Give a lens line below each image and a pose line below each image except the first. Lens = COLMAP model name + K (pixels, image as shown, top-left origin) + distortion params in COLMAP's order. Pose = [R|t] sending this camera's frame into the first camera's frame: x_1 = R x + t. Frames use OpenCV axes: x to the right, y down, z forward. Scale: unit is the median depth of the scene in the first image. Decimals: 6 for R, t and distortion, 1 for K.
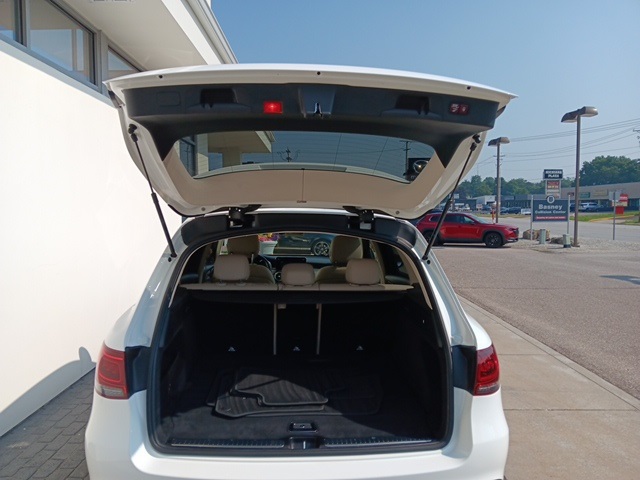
lens RADIAL K [[506.4, 0, 320.0], [0, 506.4, 240.0], [0, 0, 1]] dist [0.039900, -0.084344]
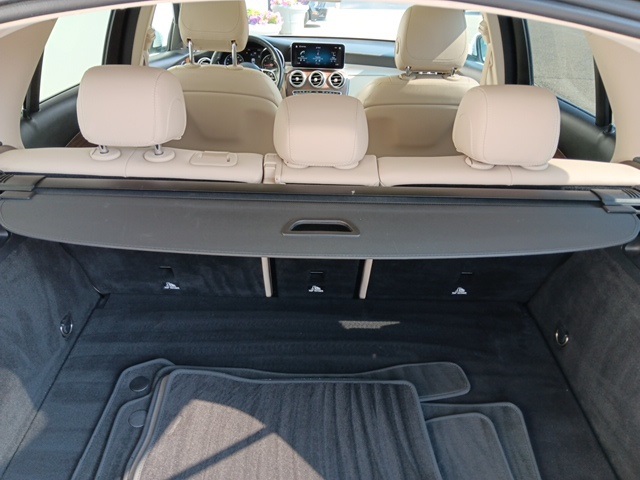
lens RADIAL K [[493.1, 0, 316.4], [0, 493.1, 224.7], [0, 0, 1]] dist [0.012325, -0.070181]
pose [[0.996926, 0.045295, -0.063923, -0.015240], [-0.014647, 0.909299, 0.415886, -0.010440], [0.076962, -0.413672, 0.907167, 0.461770]]
